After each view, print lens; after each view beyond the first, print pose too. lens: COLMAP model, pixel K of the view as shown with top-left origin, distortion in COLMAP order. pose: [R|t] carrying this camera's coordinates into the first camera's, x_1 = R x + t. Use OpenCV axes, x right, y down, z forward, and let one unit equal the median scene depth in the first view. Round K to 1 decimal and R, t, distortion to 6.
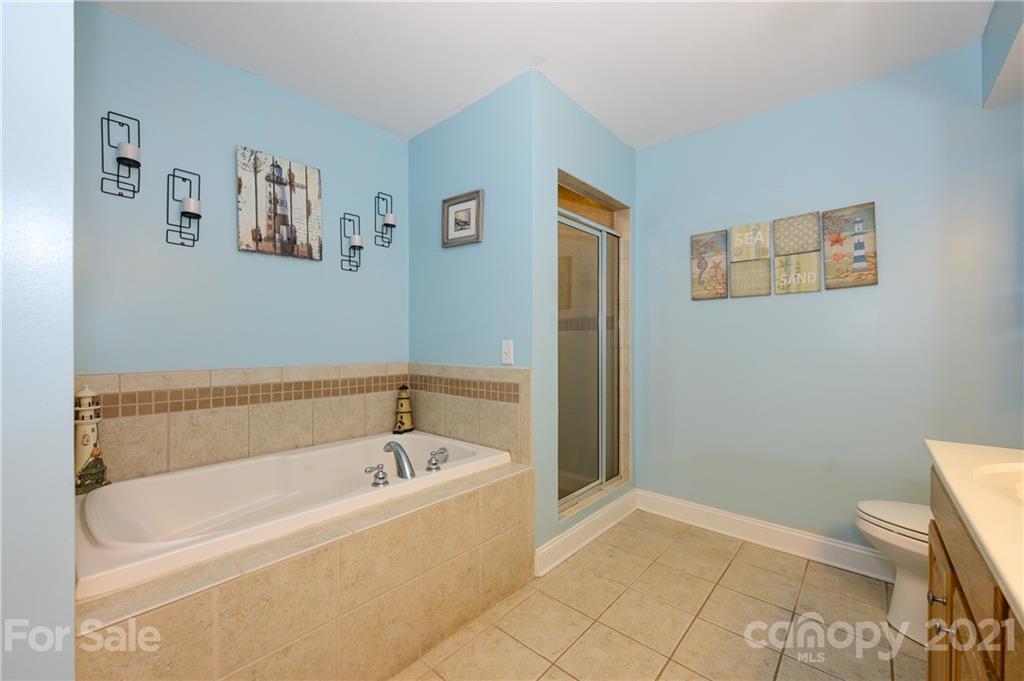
lens RADIAL K [[403.9, 0, 512.3], [0, 403.9, 345.5], [0, 0, 1]] dist [-0.001715, 0.000306]
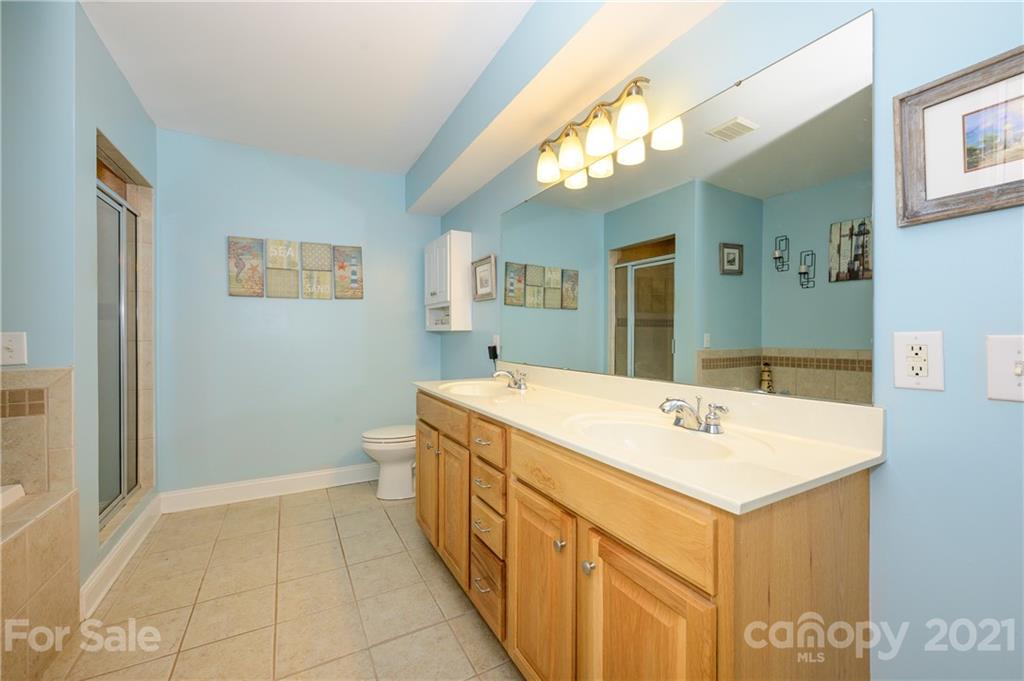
lens RADIAL K [[403.9, 0, 513.7], [0, 403.9, 337.0], [0, 0, 1]] dist [-0.001715, 0.000306]
pose [[0.328584, -0.005128, 0.944461, -0.373915], [0.006765, 0.999972, 0.003075, 0.000139], [-0.944450, 0.005379, 0.328610, -0.085968]]
